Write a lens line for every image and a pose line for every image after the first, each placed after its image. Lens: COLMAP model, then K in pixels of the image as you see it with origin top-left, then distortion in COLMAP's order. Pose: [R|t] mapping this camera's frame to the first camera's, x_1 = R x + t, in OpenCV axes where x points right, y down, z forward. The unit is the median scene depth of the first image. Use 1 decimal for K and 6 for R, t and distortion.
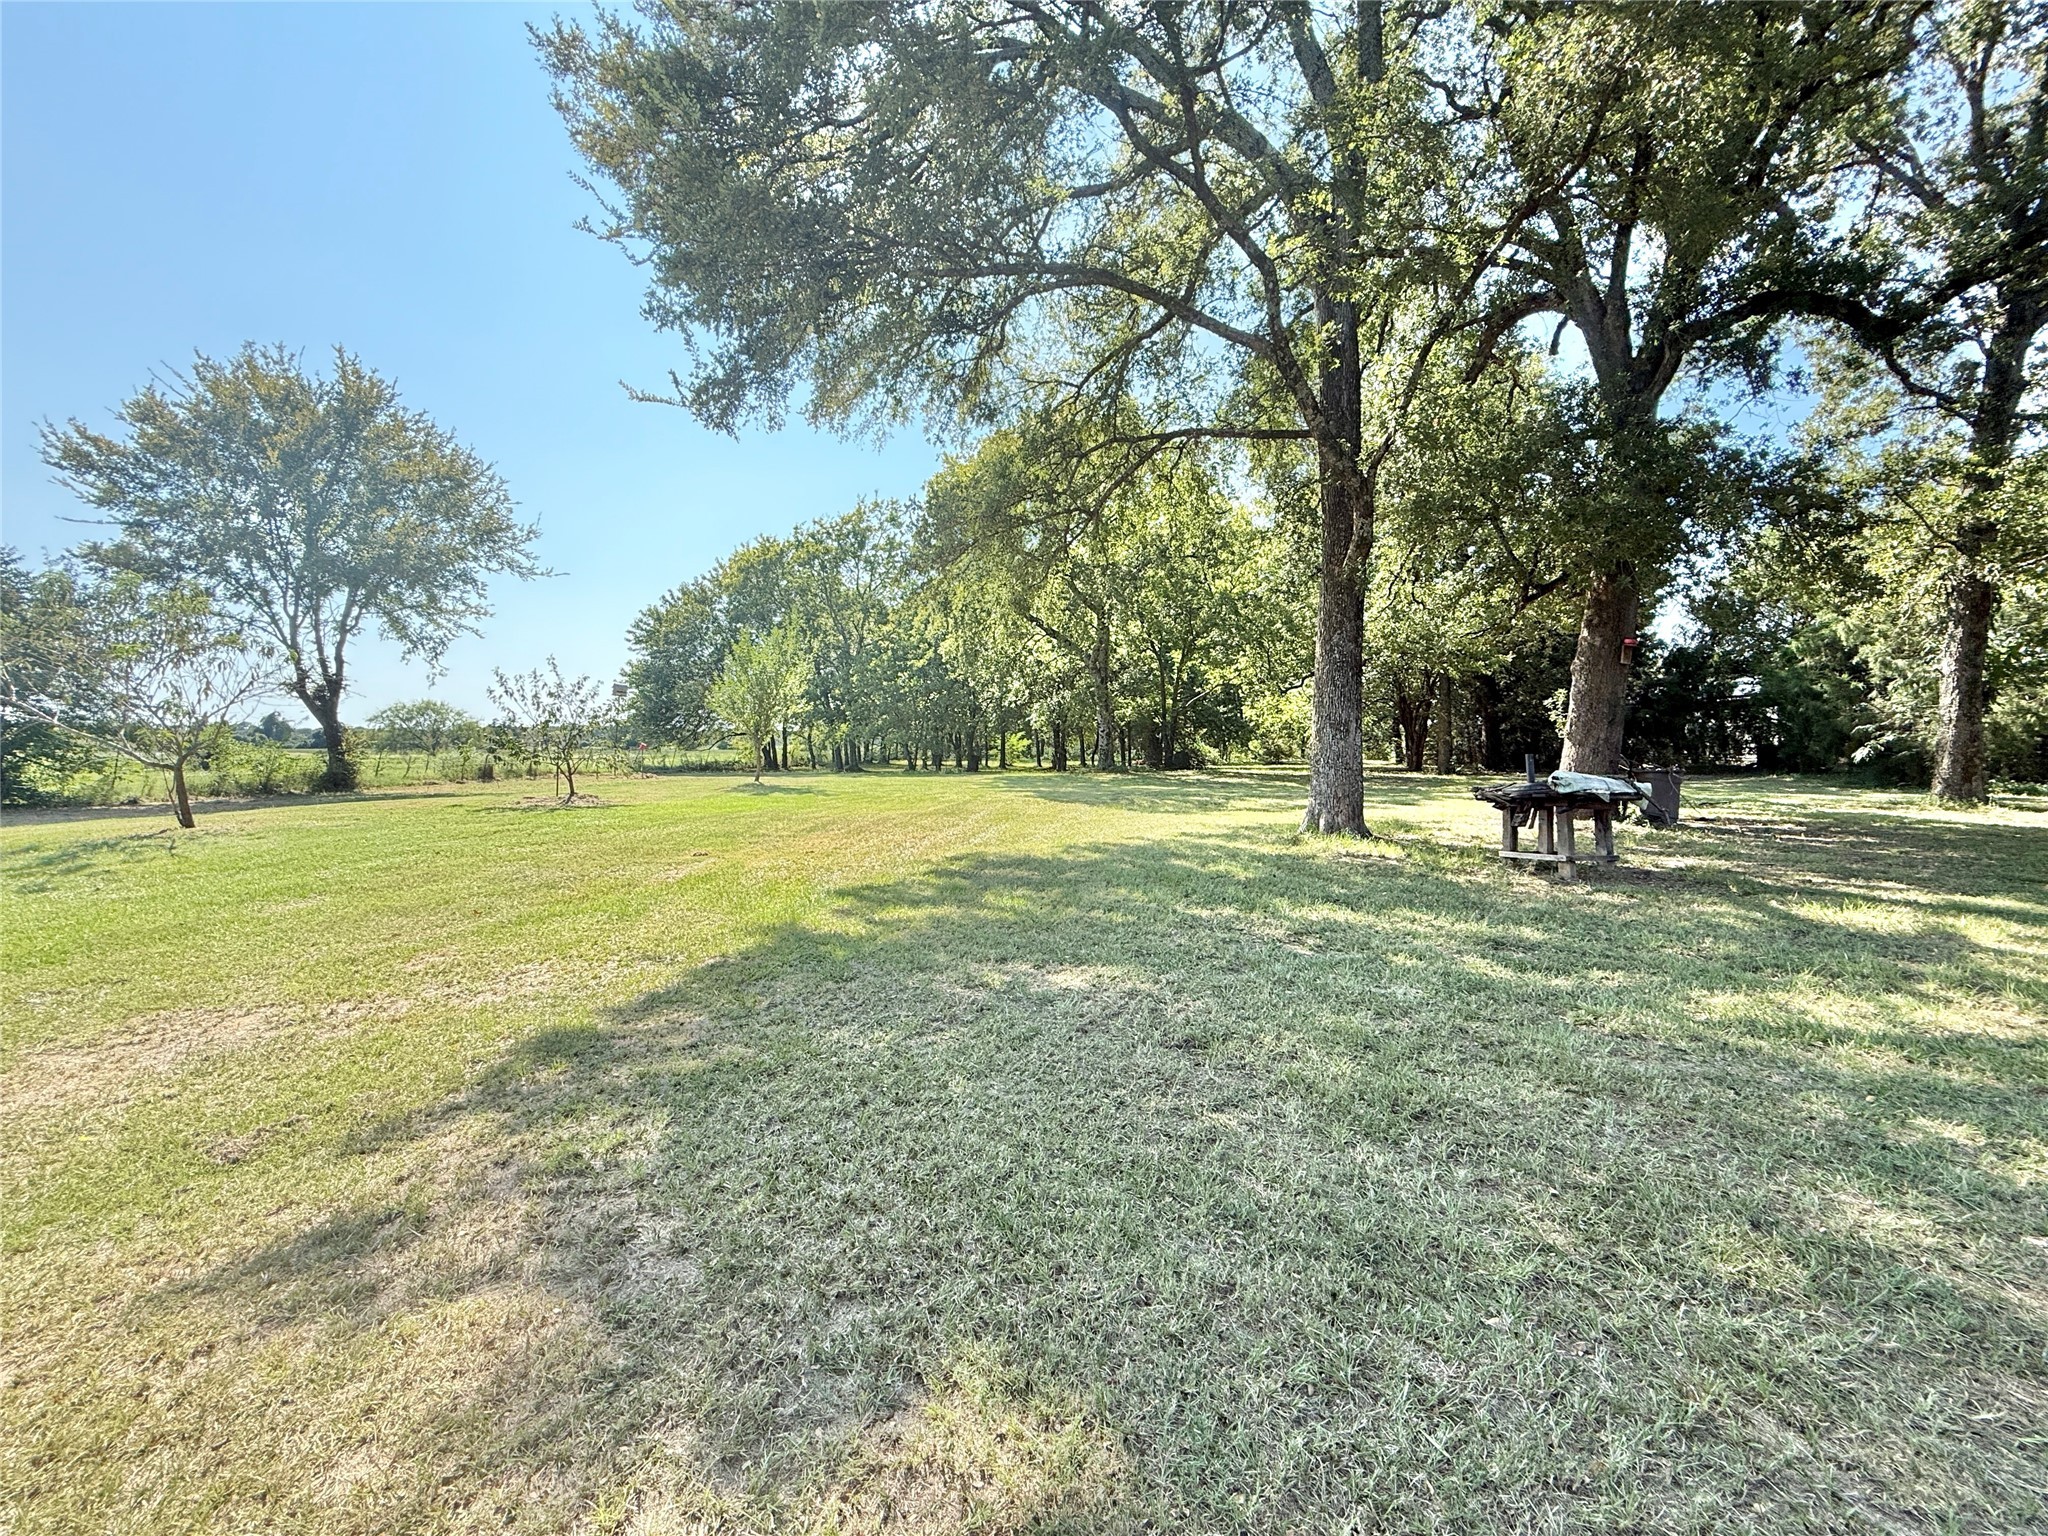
lens RADIAL K [[815.0, 0, 1019.5], [0, 815.0, 763.9], [0, 0, 1]] dist [-0.000024, 0.000427]
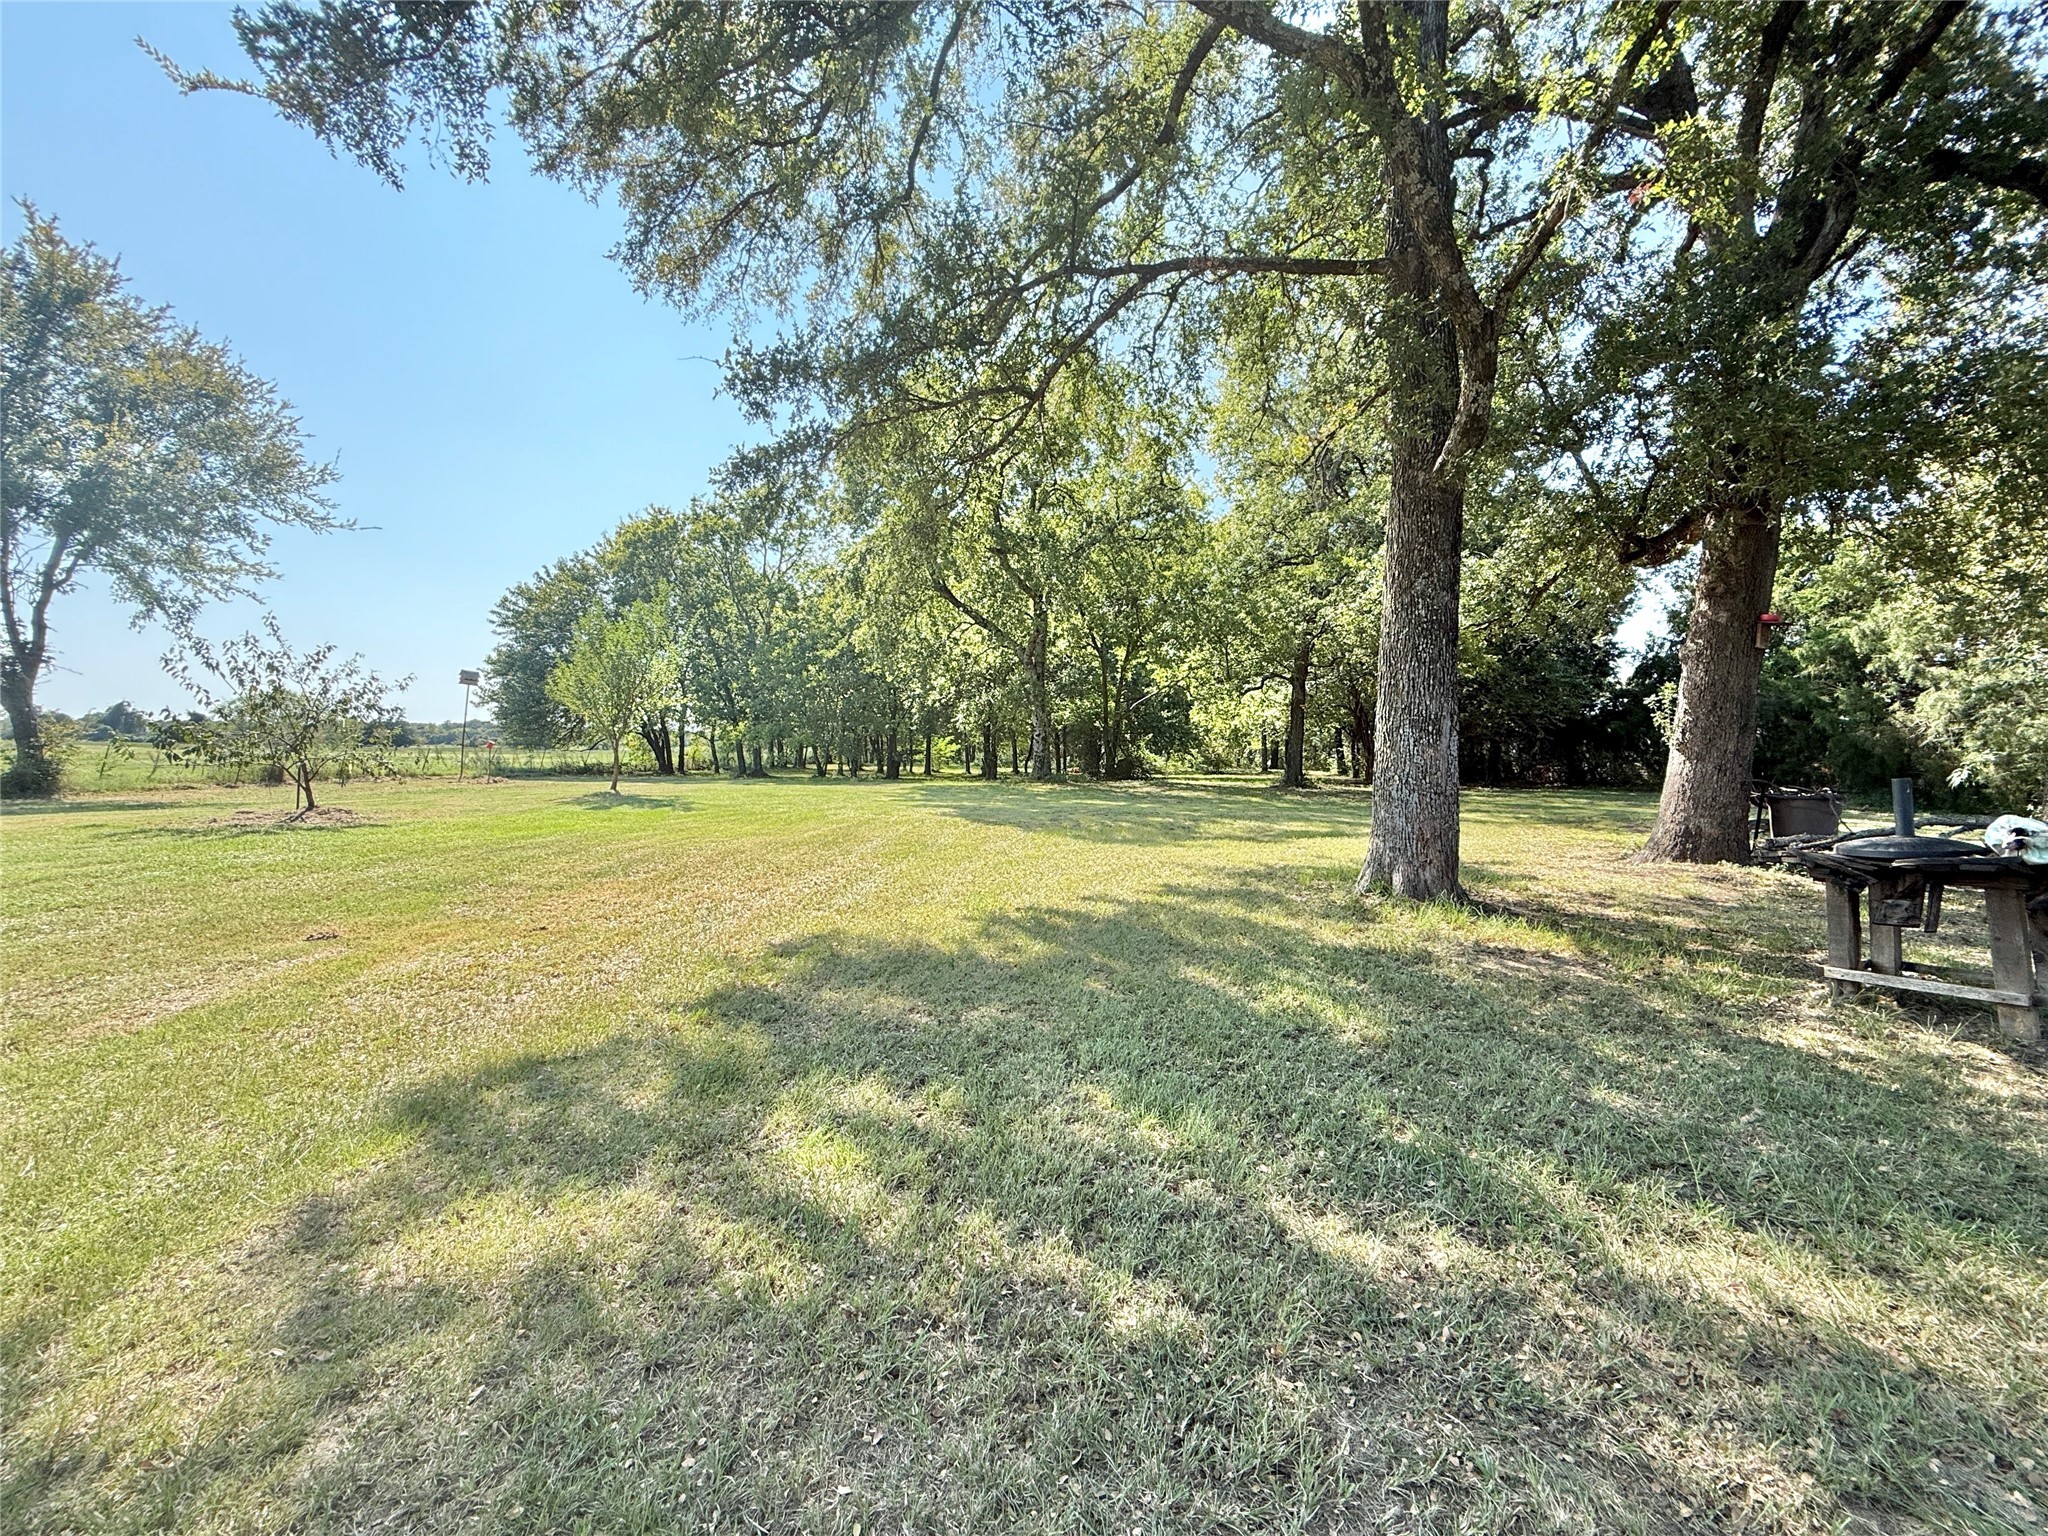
lens RADIAL K [[815.0, 0, 1019.5], [0, 815.0, 763.9], [0, 0, 1]] dist [-0.000024, 0.000427]
pose [[0.996496, 0.012949, 0.082635, 0.009259], [-0.012387, 0.999897, -0.007316, -0.002315], [-0.082722, 0.006267, 0.996553, 0.118856]]
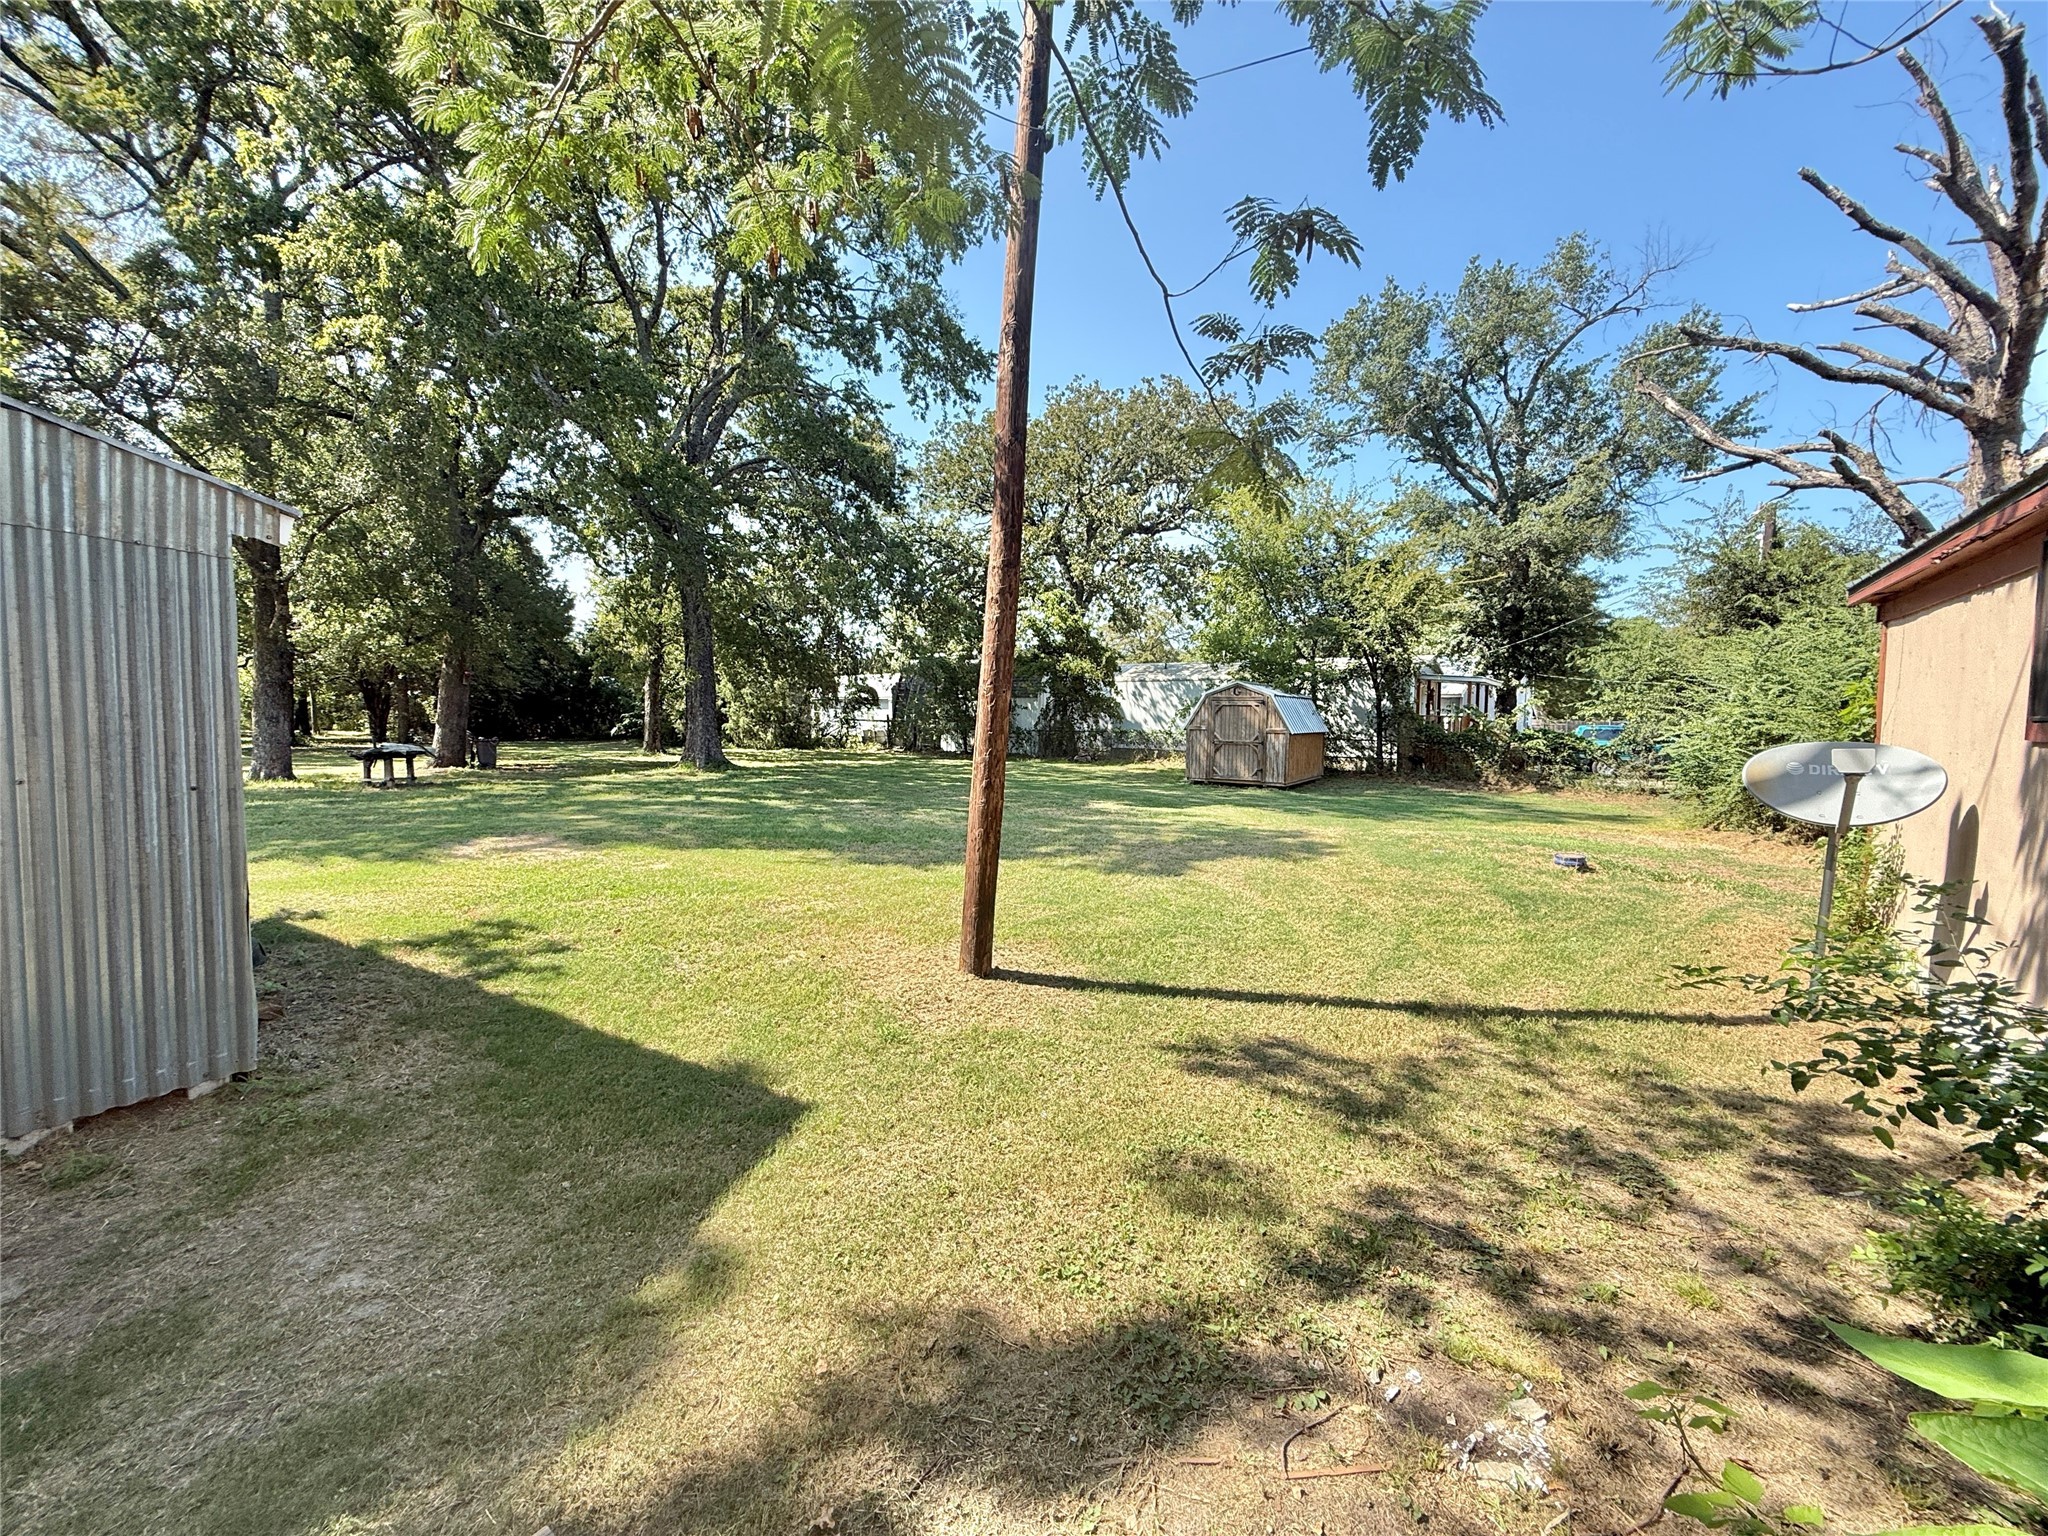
lens RADIAL K [[815.0, 0, 1019.5], [0, 815.0, 763.9], [0, 0, 1]] dist [-0.000024, 0.000427]
pose [[0.466811, -0.040451, 0.883431, -0.120548], [0.005905, 0.999074, 0.042625, -0.003972], [-0.884337, -0.014681, 0.466617, -0.365589]]
